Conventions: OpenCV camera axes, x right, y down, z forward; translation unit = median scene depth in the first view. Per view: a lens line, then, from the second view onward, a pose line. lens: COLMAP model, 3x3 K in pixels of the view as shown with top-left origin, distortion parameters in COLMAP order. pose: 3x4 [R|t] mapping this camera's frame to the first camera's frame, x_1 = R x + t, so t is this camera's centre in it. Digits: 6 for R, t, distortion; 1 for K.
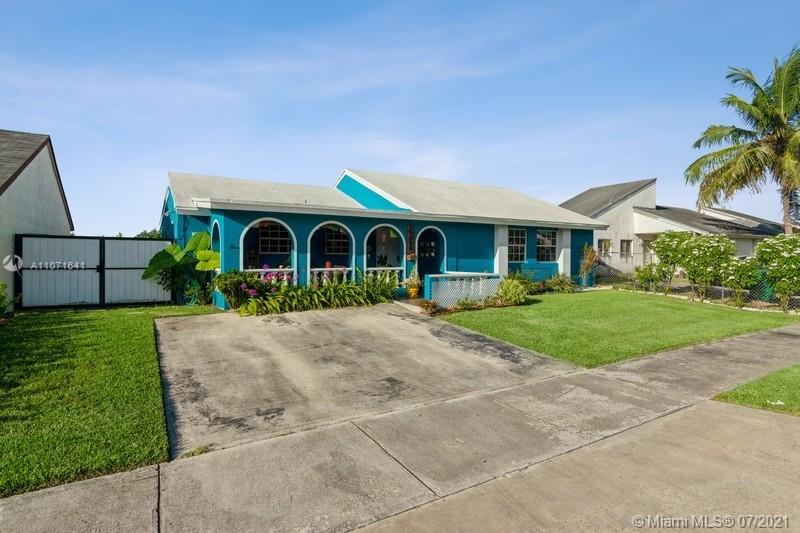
lens RADIAL K [[419.9, 0, 400.0], [0, 419.9, 266.5], [0, 0, 1]] dist [0.003672, 0.000559]
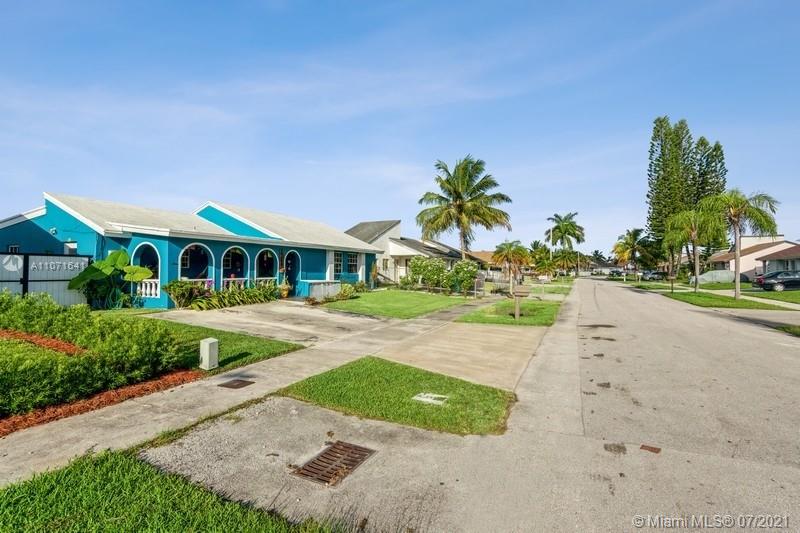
lens RADIAL K [[384.1, 0, 400.0], [0, 384.1, 266.5], [0, 0, 1]] dist [0.011581, -0.000003]
pose [[0.830054, 0.006297, 0.557648, -0.390182], [0.010871, 0.999564, -0.027469, 0.005217], [-0.557577, 0.028863, 0.829623, -0.374740]]
